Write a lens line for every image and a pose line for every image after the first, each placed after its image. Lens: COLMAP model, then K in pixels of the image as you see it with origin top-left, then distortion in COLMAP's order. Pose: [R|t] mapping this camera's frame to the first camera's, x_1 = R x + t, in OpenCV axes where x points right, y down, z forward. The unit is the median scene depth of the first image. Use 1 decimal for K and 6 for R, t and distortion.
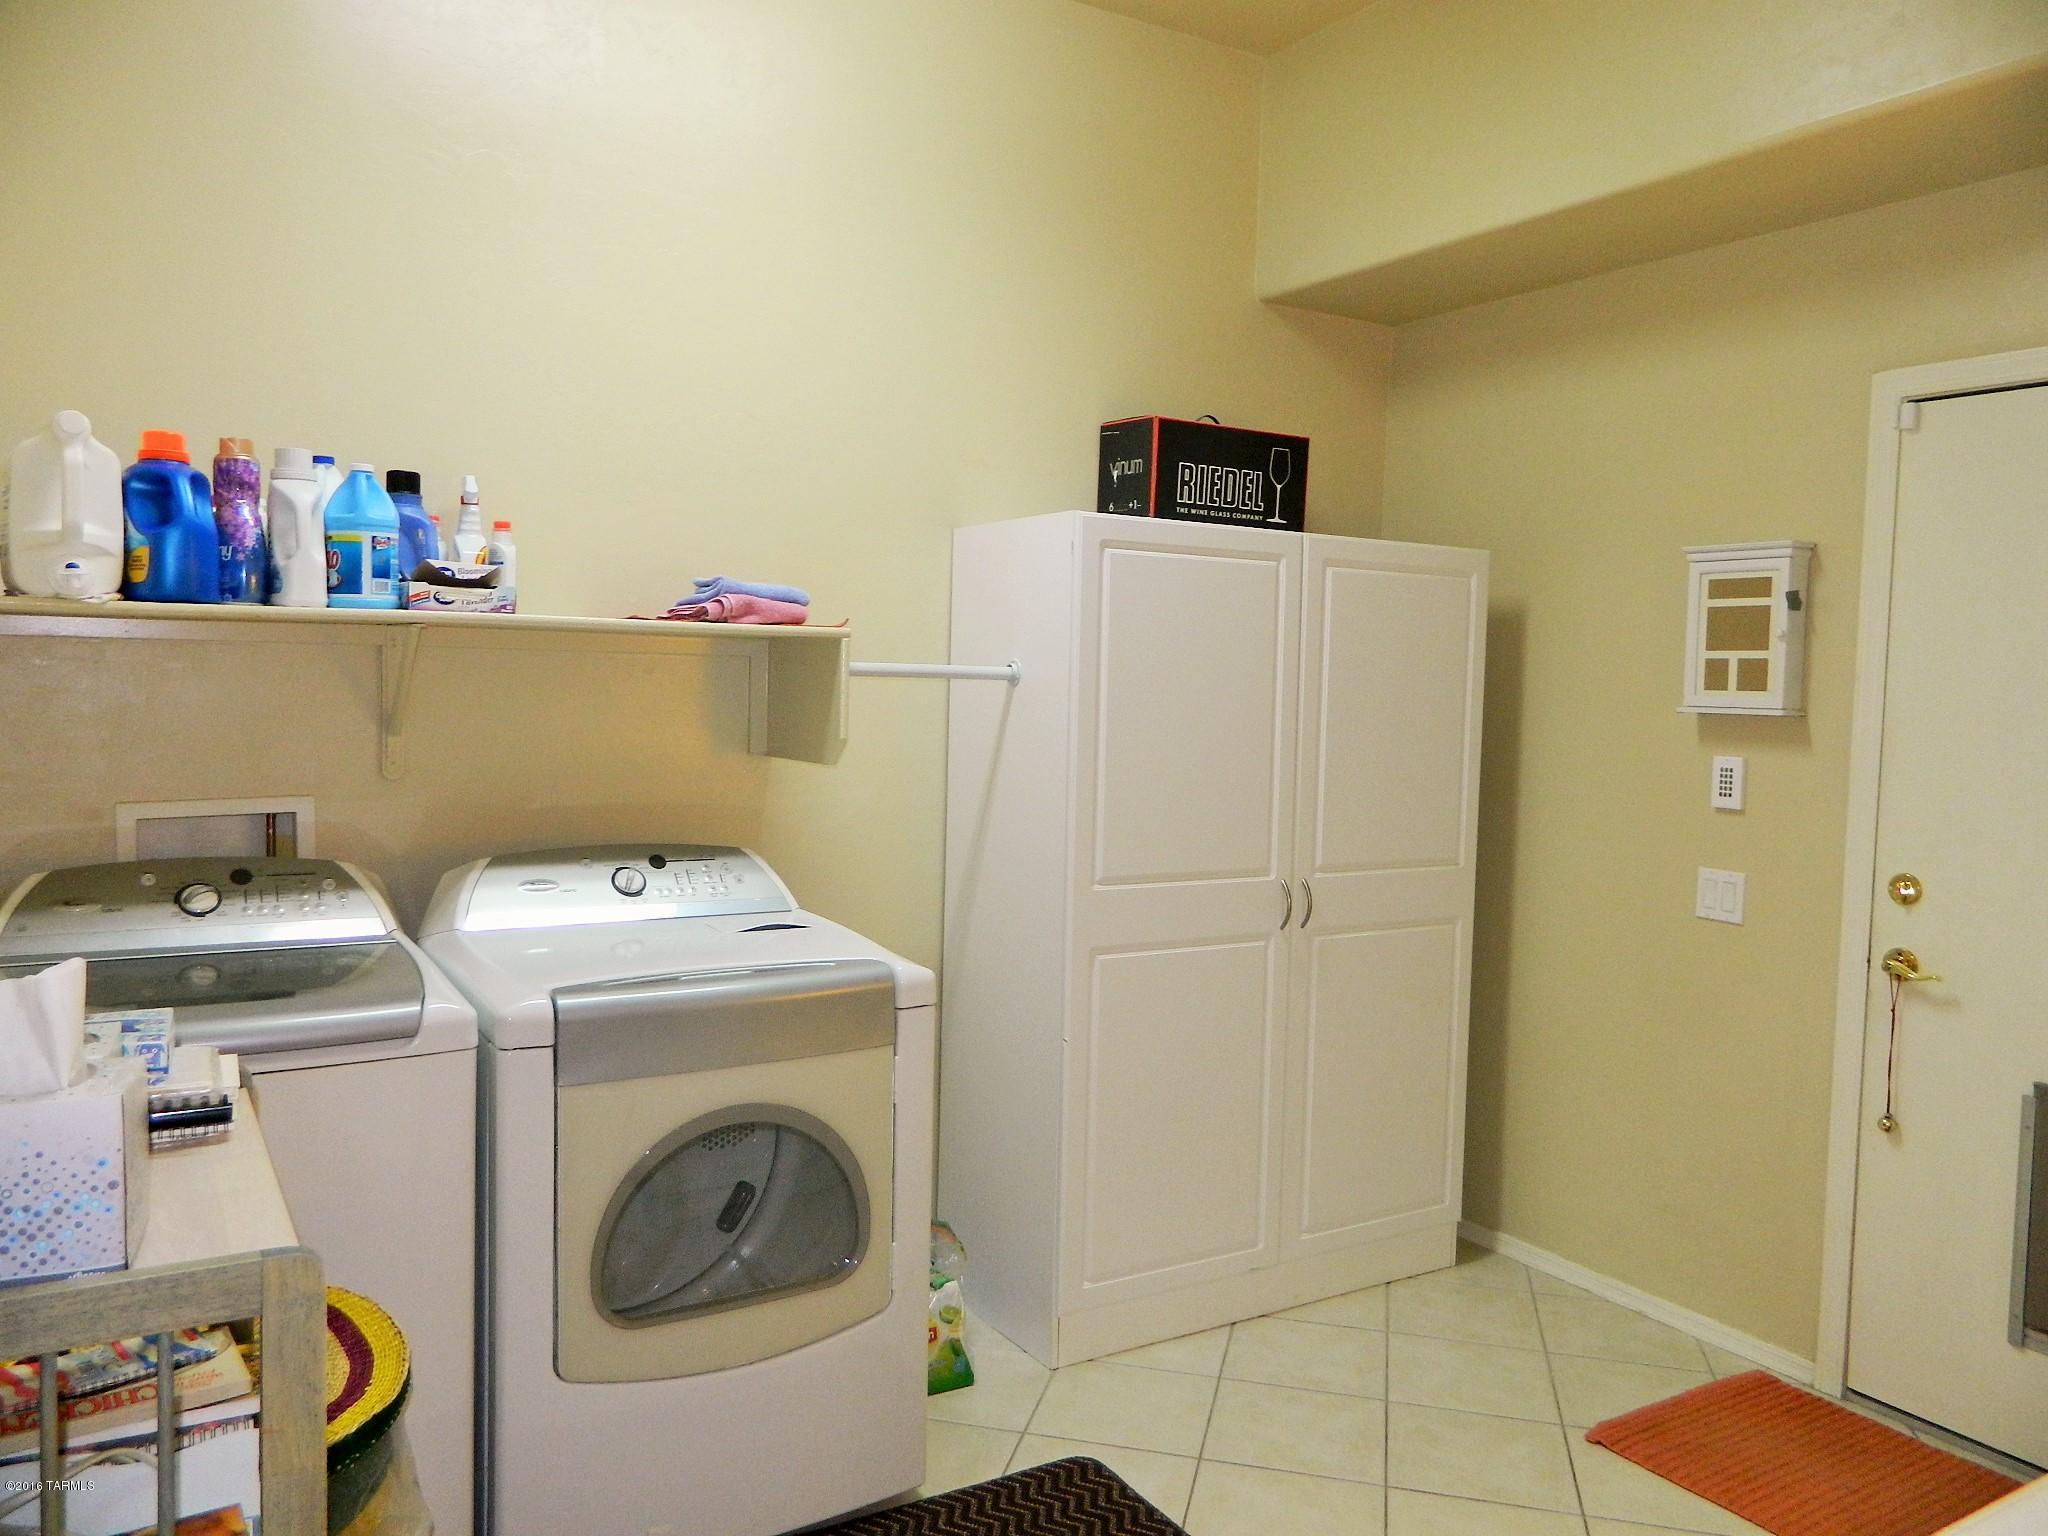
lens RADIAL K [[1514.9, 0, 1013.5], [0, 1514.9, 756.1], [0, 0, 1]] dist [0.002238, -0.003341]
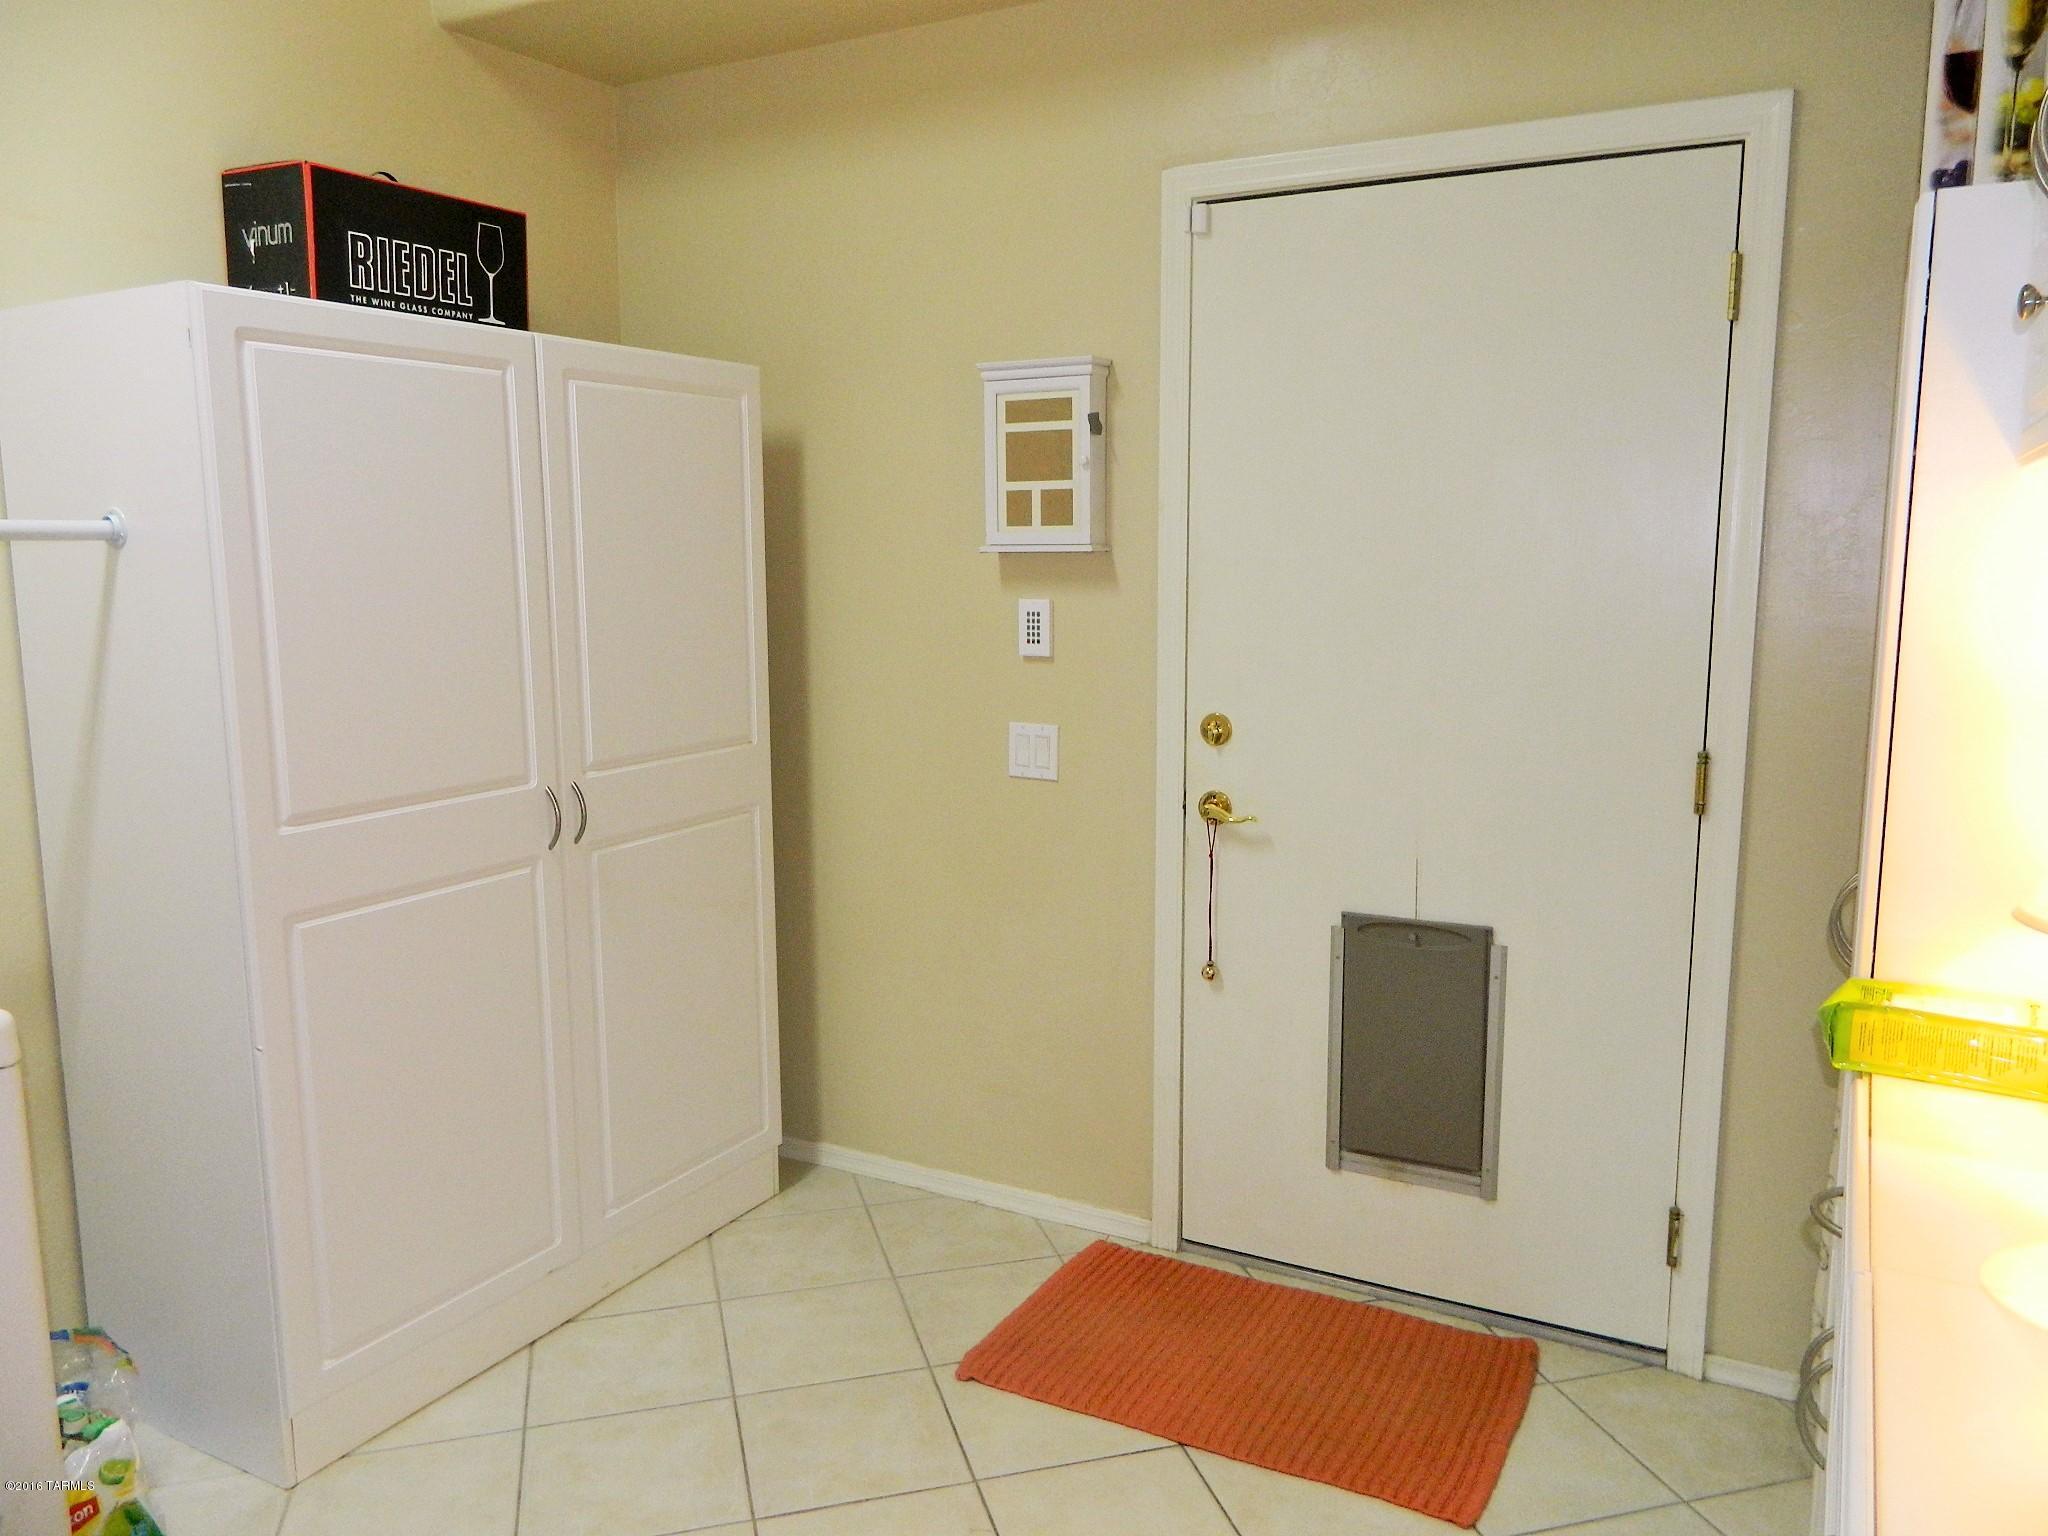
lens RADIAL K [[1514.9, 0, 1013.5], [0, 1514.9, 756.1], [0, 0, 1]] dist [0.002238, -0.003341]
pose [[0.872143, -0.100952, 0.478722, 0.015806], [0.054554, 0.992445, 0.109897, -0.006890], [-0.486199, -0.069730, 0.871061, 0.209800]]
